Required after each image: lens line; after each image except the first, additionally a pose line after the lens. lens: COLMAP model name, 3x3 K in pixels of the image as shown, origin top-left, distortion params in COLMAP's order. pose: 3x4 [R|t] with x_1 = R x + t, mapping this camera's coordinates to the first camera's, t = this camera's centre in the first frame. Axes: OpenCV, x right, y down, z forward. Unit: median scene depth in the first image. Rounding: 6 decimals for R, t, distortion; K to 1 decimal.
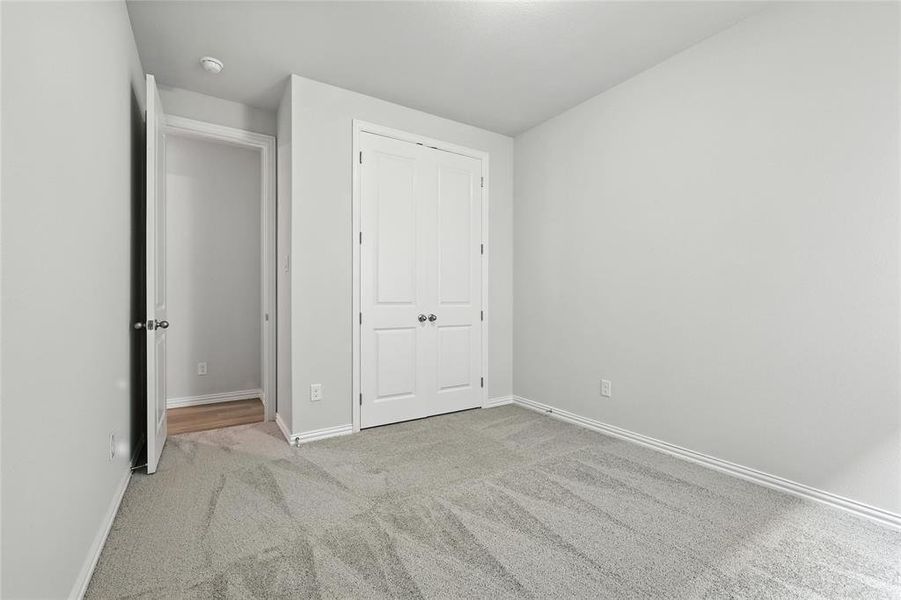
lens RADIAL K [[392.8, 0, 451.4], [0, 392.8, 304.8], [0, 0, 1]] dist [-0.007556, 0.001398]
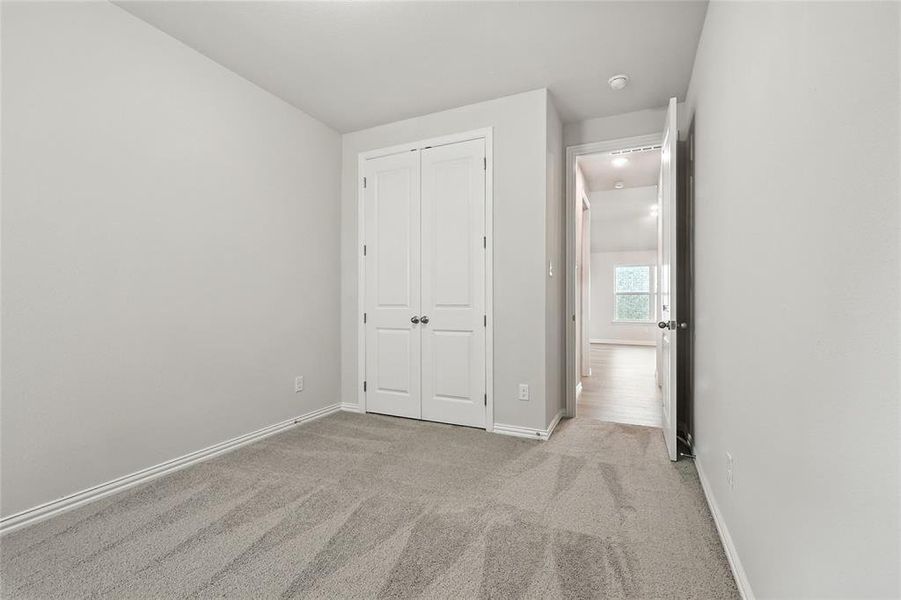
lens RADIAL K [[392.8, 0, 447.7], [0, 392.8, 305.2], [0, 0, 1]] dist [-0.007556, 0.001398]
pose [[0.528517, 0.001923, -0.848920, 0.820906], [-0.013331, 0.999893, -0.006034, 0.000394], [0.848818, 0.014506, 0.528486, 0.529722]]
